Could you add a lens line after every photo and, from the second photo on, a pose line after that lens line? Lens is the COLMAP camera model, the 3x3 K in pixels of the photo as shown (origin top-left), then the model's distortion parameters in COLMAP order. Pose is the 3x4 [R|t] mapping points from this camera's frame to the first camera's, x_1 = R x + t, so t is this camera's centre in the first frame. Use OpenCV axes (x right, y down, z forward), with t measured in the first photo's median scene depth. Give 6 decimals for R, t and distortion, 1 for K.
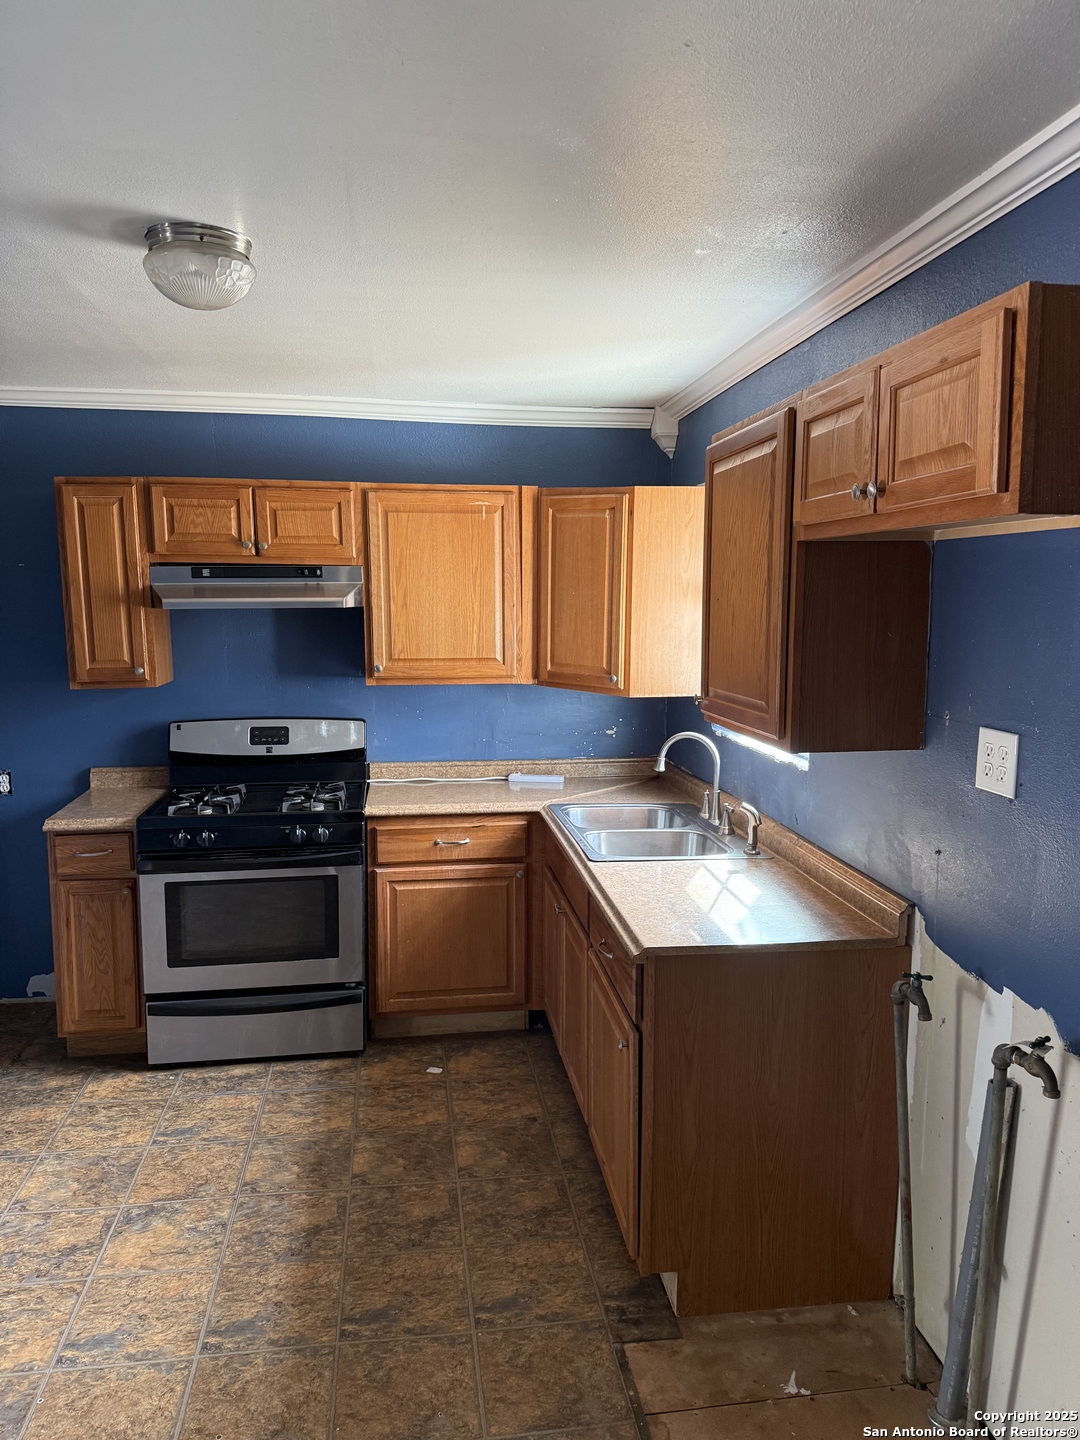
lens RADIAL K [[1022.9, 0, 560.5], [0, 1022.9, 737.7], [0, 0, 1]] dist [0.035006, -0.044408]
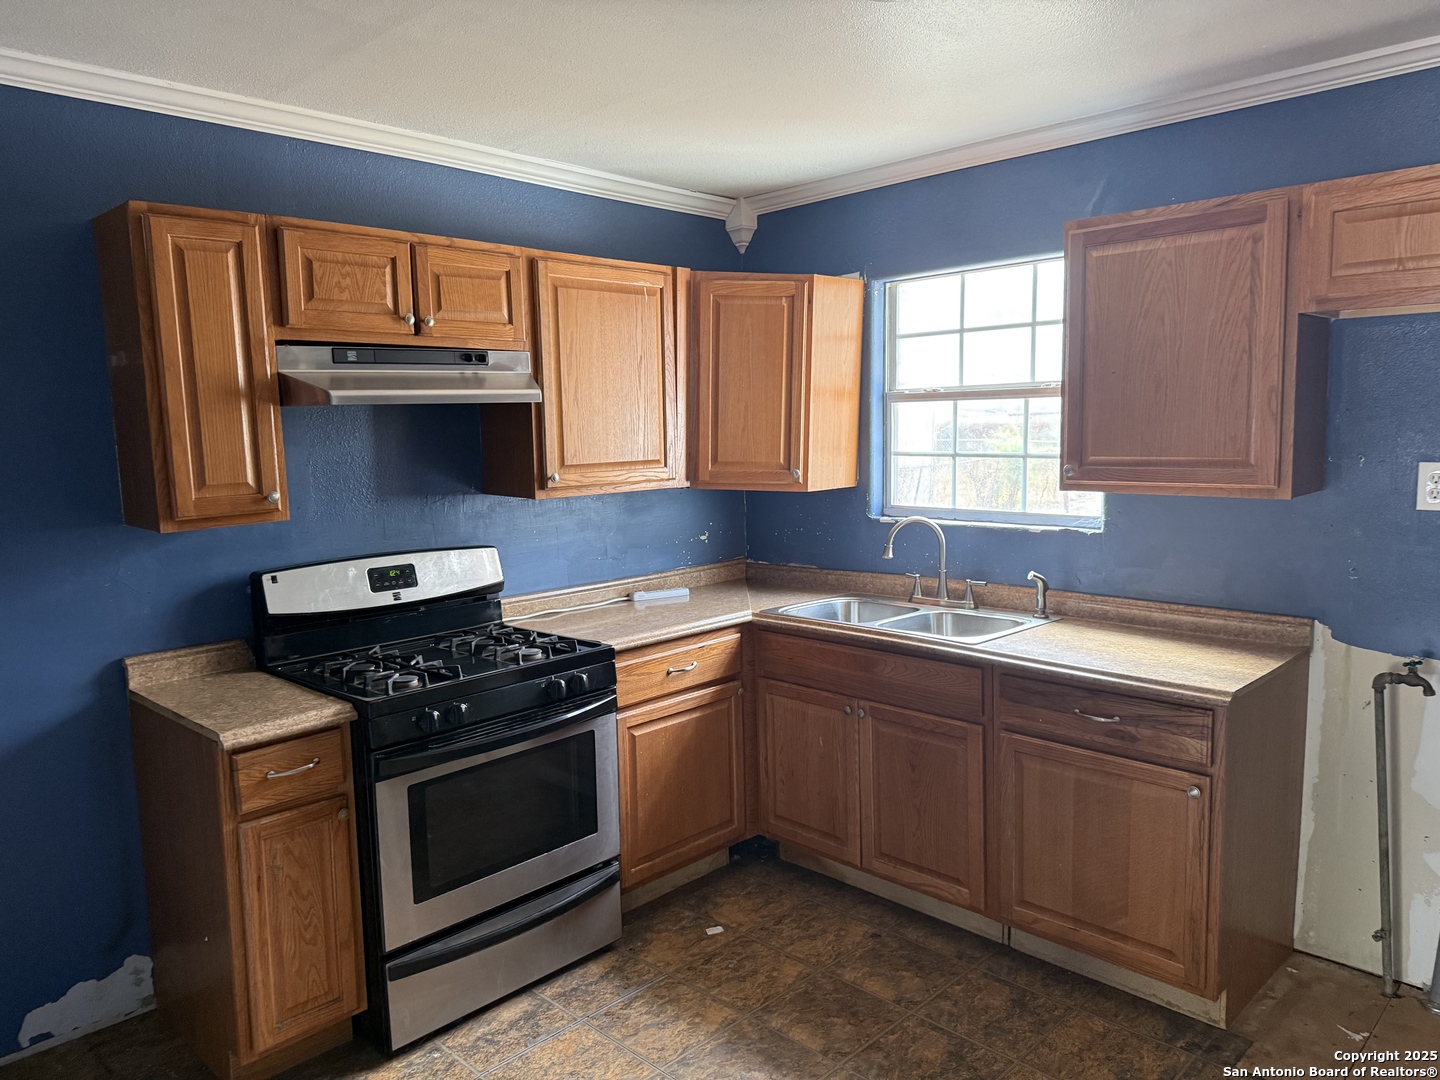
lens RADIAL K [[1022.9, 0, 727.1], [0, 1022.9, 548.1], [0, 0, 1]] dist [0.035006, -0.044408]
pose [[0.792208, -0.095270, 0.602769, -0.584731], [0.107974, 0.994037, 0.015203, -0.009116], [-0.600623, 0.053040, 0.797771, 0.273158]]
